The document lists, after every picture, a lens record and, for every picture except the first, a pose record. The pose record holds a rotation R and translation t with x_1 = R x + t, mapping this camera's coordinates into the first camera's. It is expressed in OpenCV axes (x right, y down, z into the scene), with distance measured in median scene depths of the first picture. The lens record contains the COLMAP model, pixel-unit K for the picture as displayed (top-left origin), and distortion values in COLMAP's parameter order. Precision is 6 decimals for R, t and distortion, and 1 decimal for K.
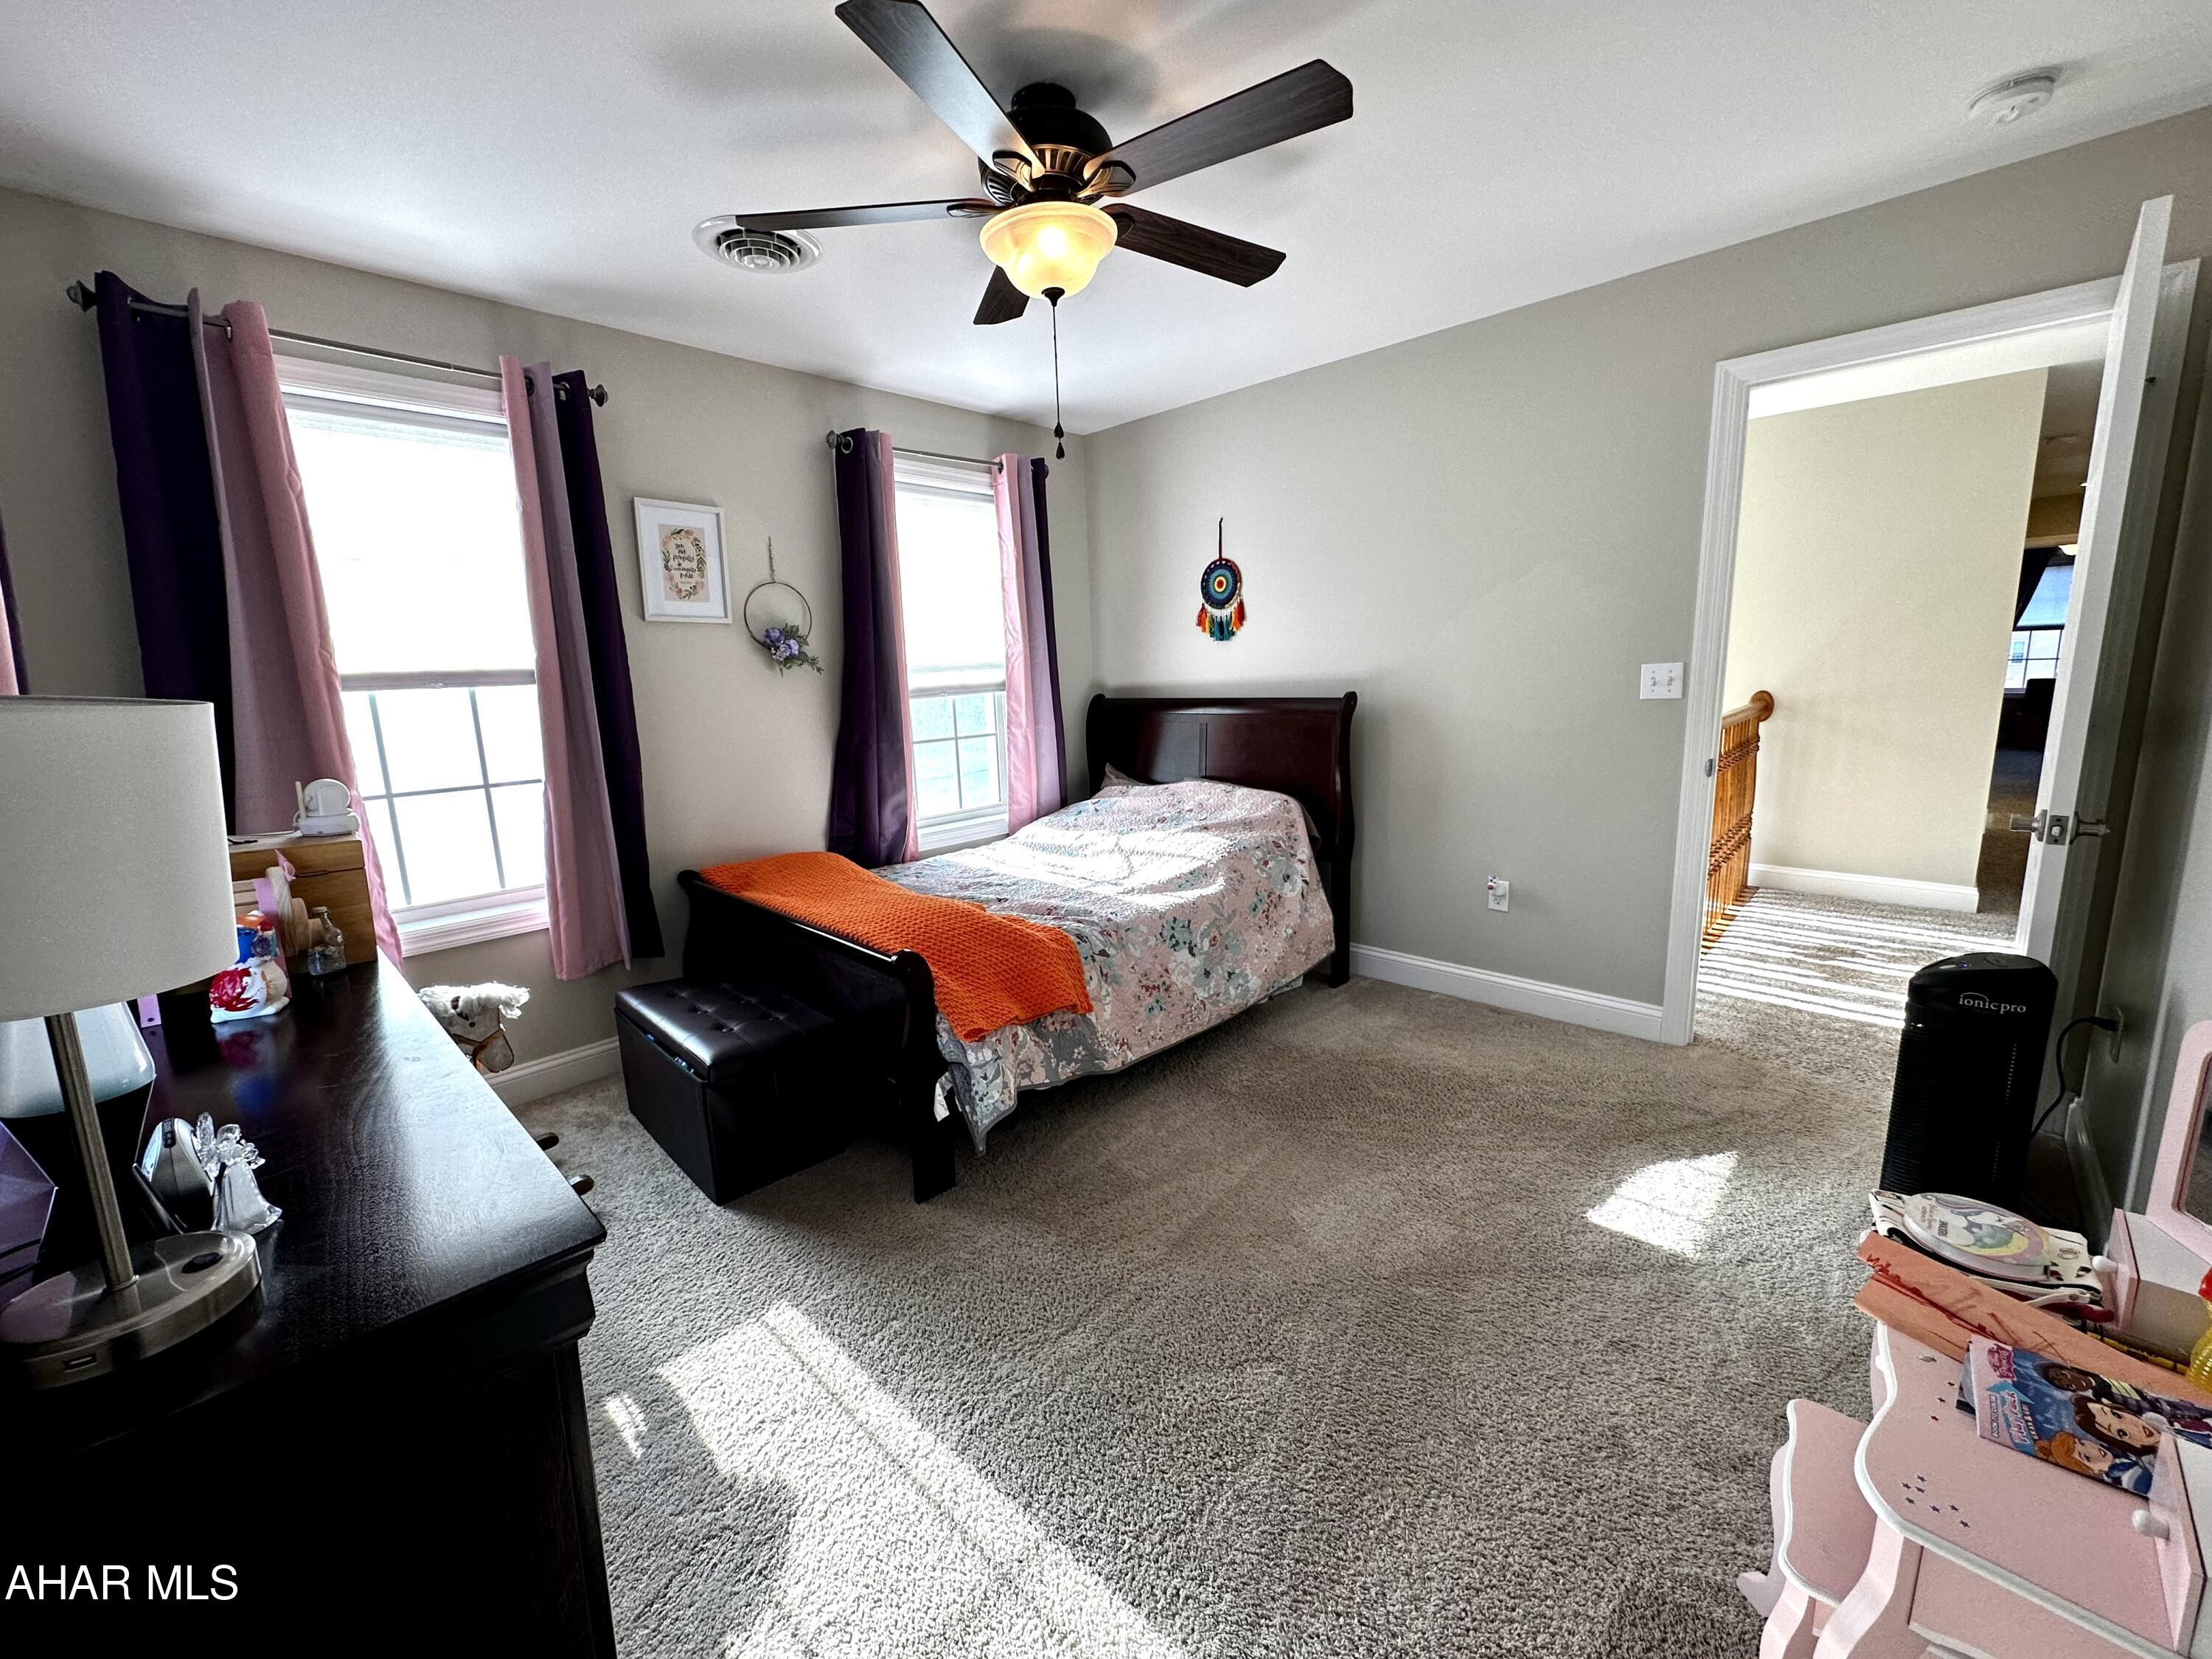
lens RADIAL K [[882.5, 0, 1101.6], [0, 882.5, 822.0], [0, 0, 1]] dist [-0.003813, 0.000870]
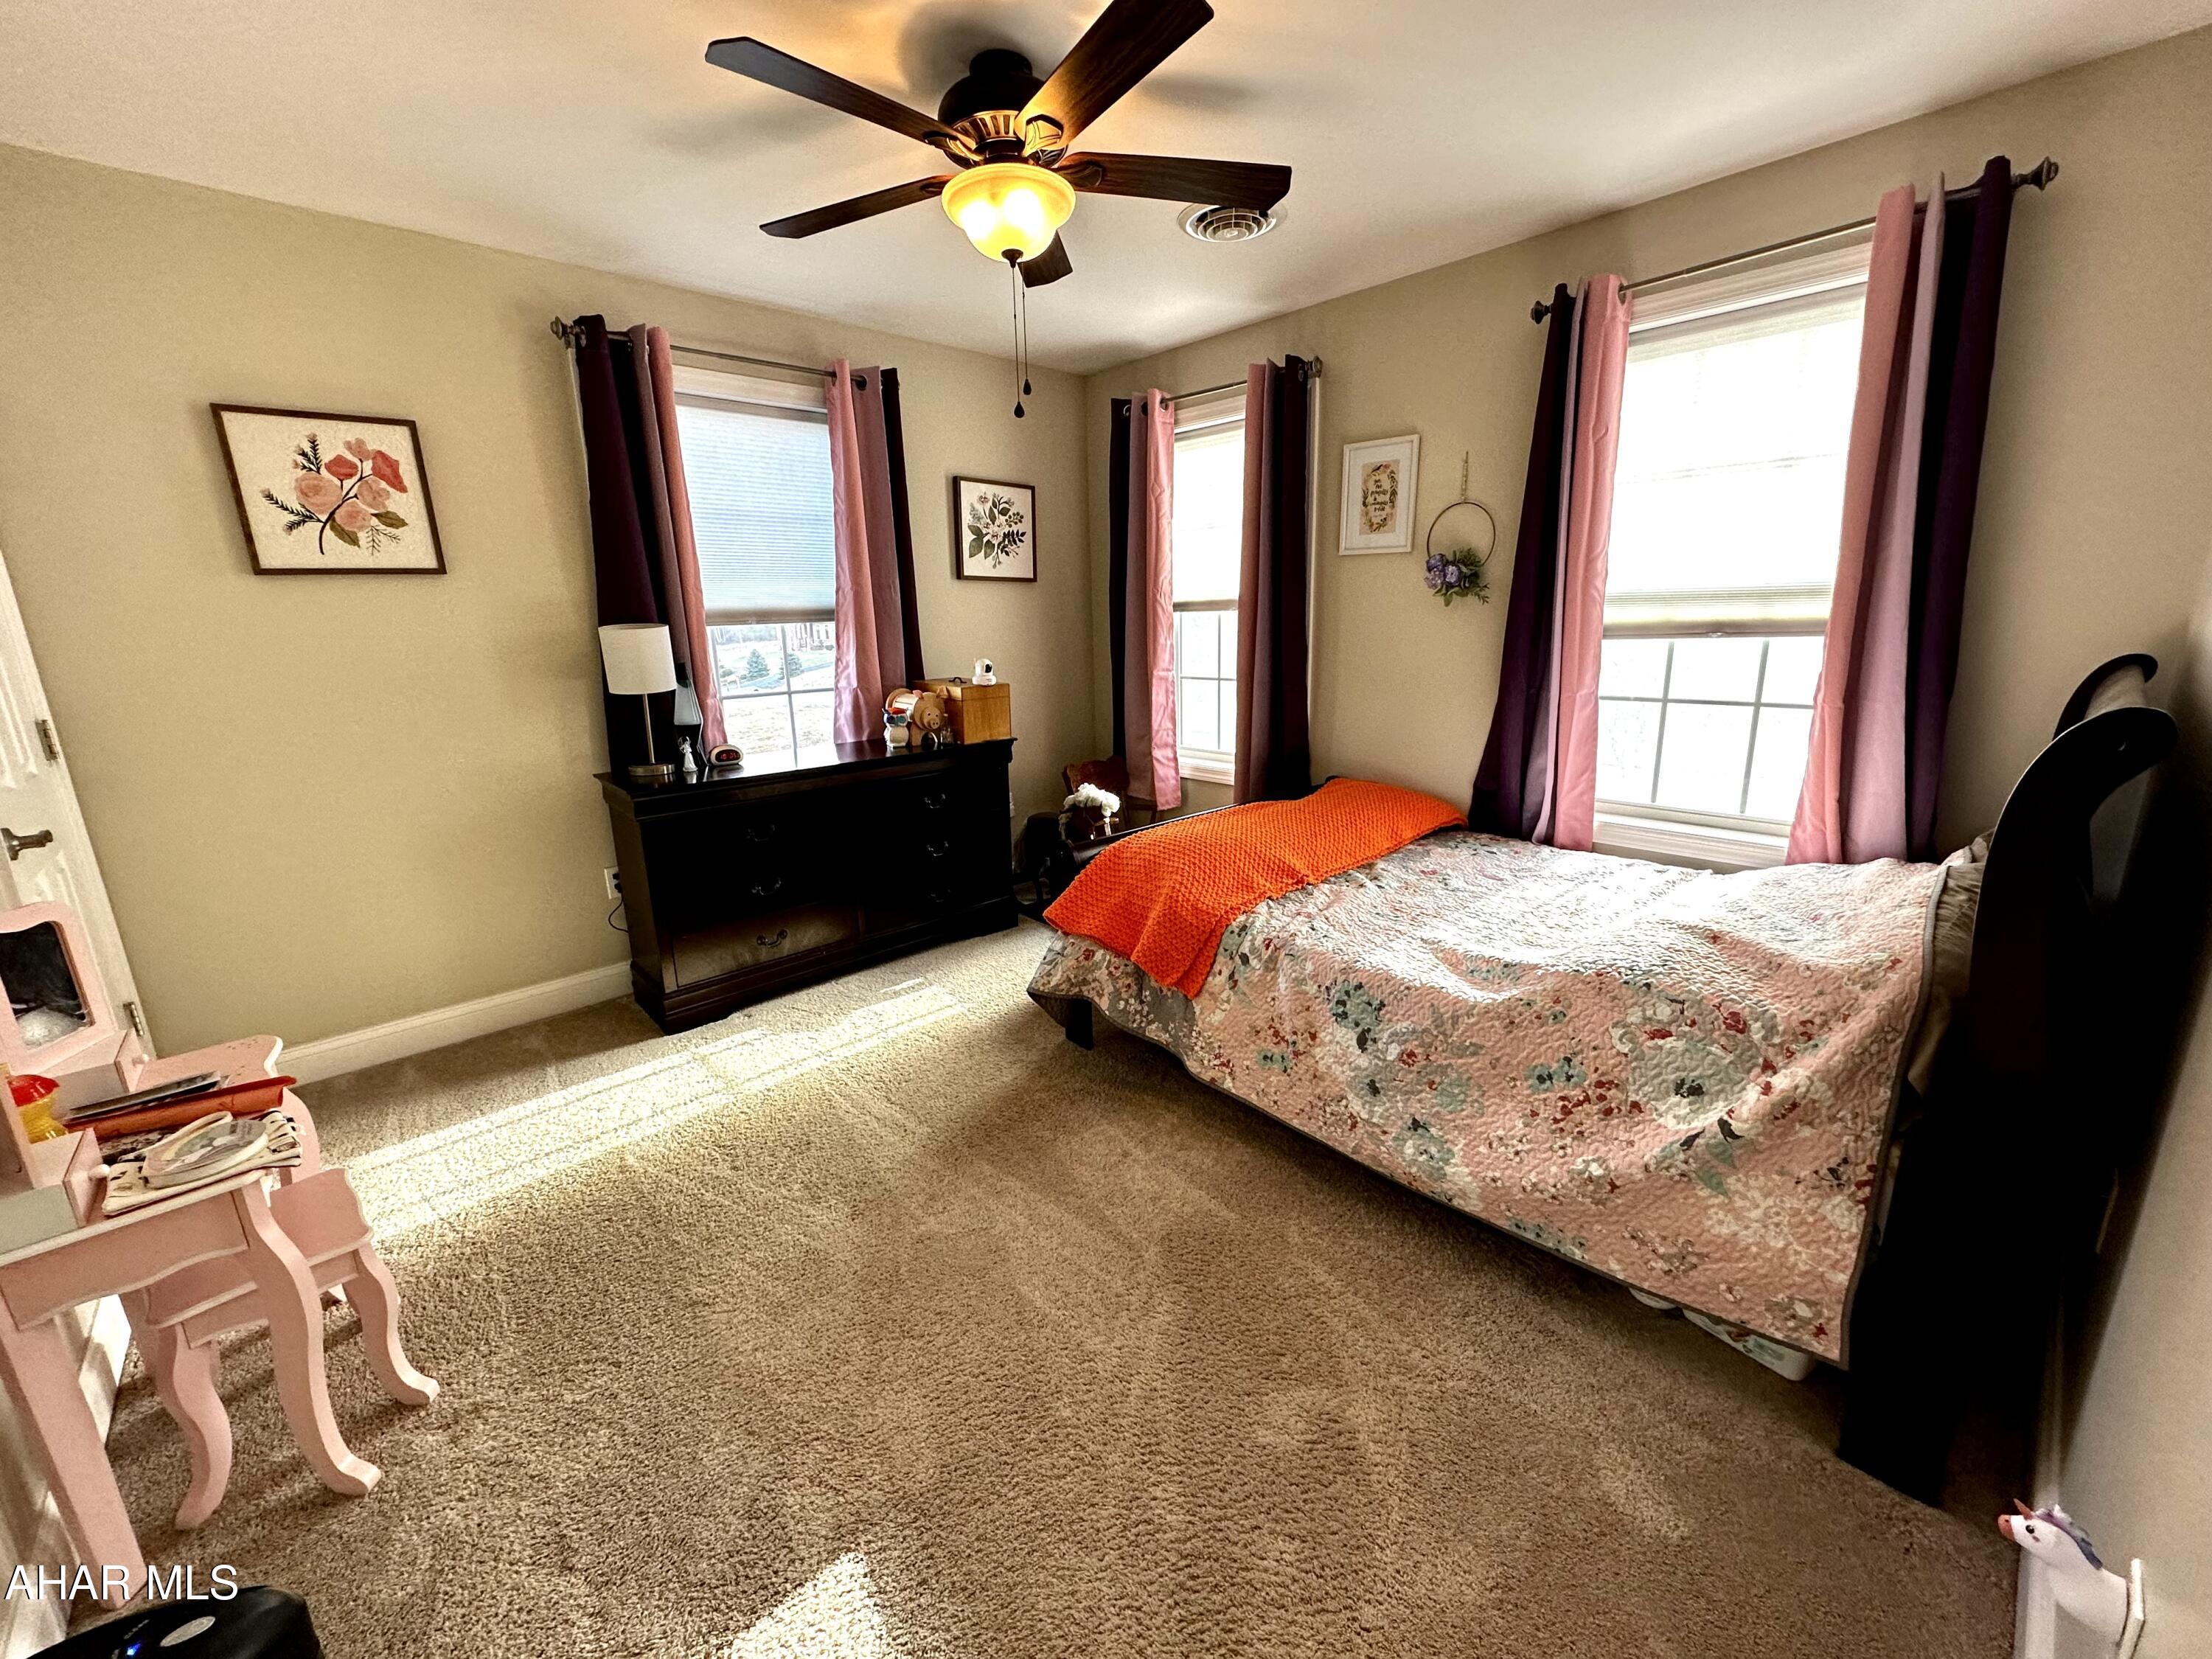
lens RADIAL K [[882.5, 0, 1107.5], [0, 882.5, 820.7], [0, 0, 1]] dist [-0.003813, 0.000870]
pose [[-0.056559, 0.265085, -0.962565, 0.695759], [-0.146038, 0.951542, 0.270631, -0.164104], [0.987661, 0.155878, -0.015106, 0.764110]]
